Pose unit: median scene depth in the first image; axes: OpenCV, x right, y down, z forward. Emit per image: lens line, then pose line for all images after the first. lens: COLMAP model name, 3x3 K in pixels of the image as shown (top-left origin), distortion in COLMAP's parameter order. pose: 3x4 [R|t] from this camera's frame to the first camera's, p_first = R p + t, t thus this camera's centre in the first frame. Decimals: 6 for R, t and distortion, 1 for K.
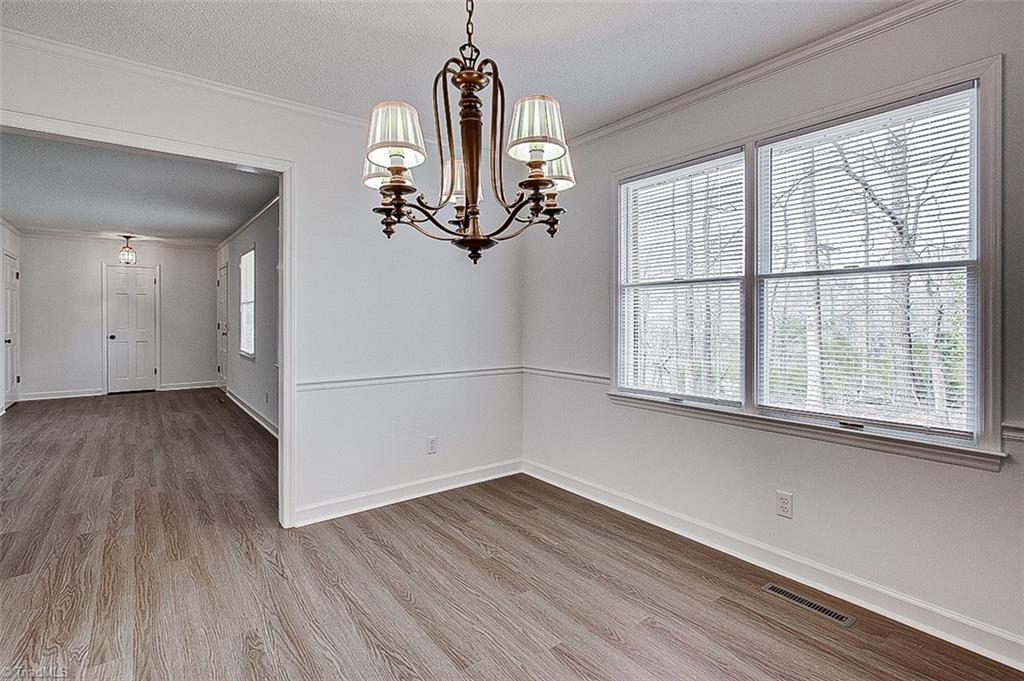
lens RADIAL K [[497.5, 0, 508.1], [0, 497.5, 322.9], [0, 0, 1]] dist [-0.000469, 0.000147]
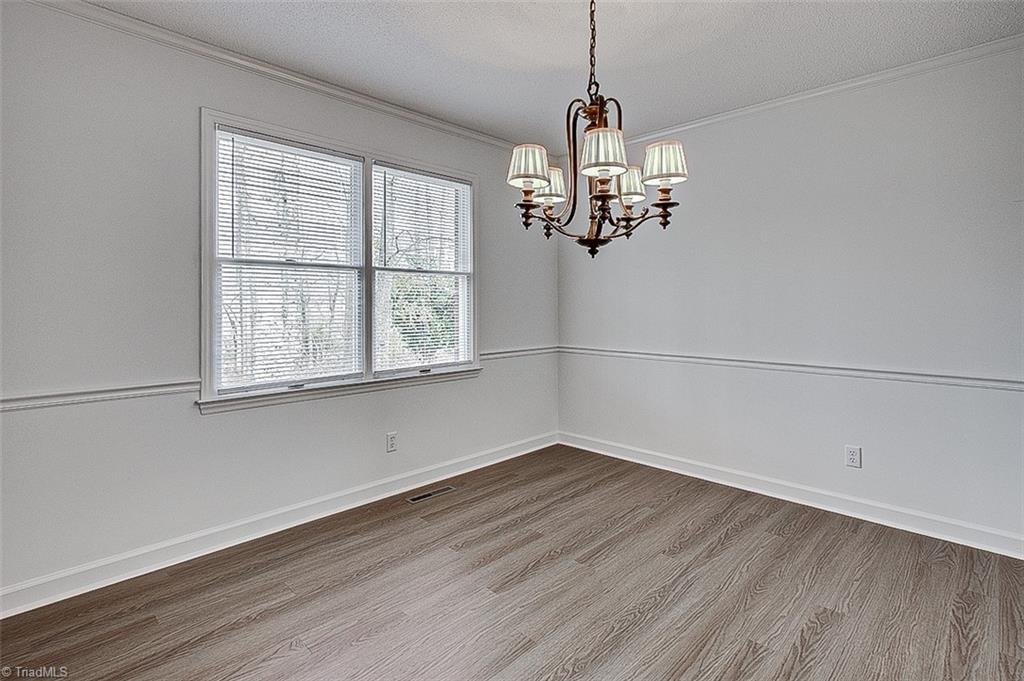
lens RADIAL K [[496.2, 0, 506.5], [0, 496.2, 305.6], [0, 0, 1]] dist [-0.000033, -0.000177]
pose [[-0.143068, -0.003141, 0.989708, -0.750275], [0.008116, 0.999958, 0.004347, -0.002379], [-0.989680, 0.008655, -0.143037, 0.827404]]
